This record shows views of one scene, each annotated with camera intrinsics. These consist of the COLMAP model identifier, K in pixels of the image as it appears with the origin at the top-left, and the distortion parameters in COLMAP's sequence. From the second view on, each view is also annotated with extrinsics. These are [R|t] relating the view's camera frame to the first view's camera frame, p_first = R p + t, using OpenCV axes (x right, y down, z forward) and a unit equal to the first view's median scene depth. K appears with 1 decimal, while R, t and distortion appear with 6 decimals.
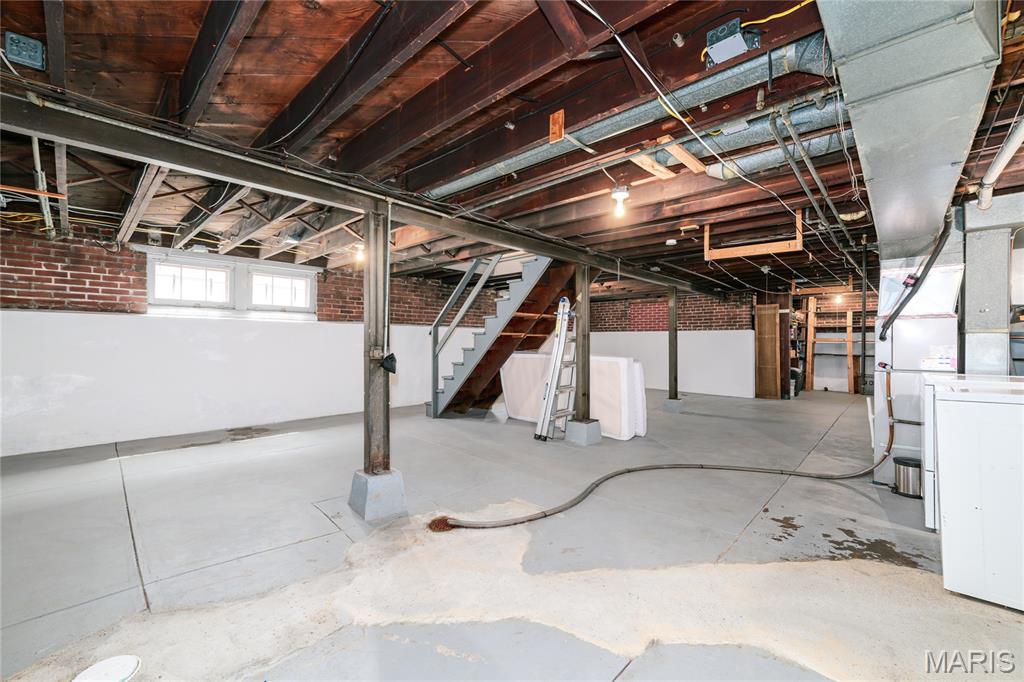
lens RADIAL K [[407.7, 0, 512.2], [0, 407.7, 339.4], [0, 0, 1]] dist [-0.000680, 0.000085]
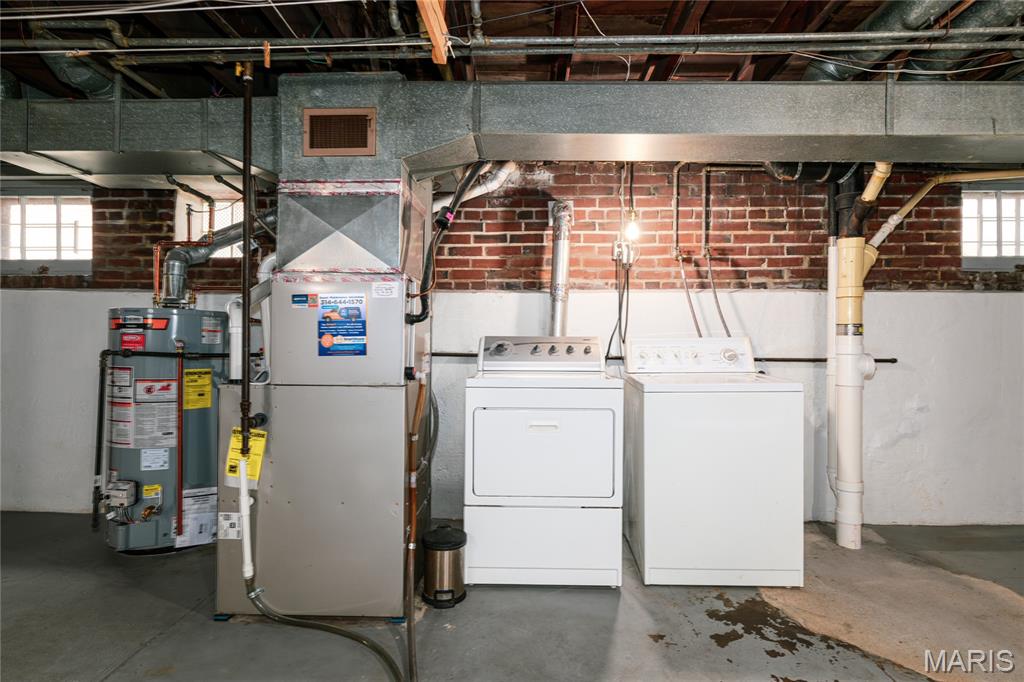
lens RADIAL K [[540.5, 0, 512.0], [0, 540.5, 341.0], [0, 0, 1]] dist [-0.001178, -0.000439]
pose [[-0.675780, -0.006564, 0.737074, 0.479218], [-0.010577, 0.999944, -0.000793, 0.033116], [-0.737027, -0.008331, -0.675812, 1.922049]]
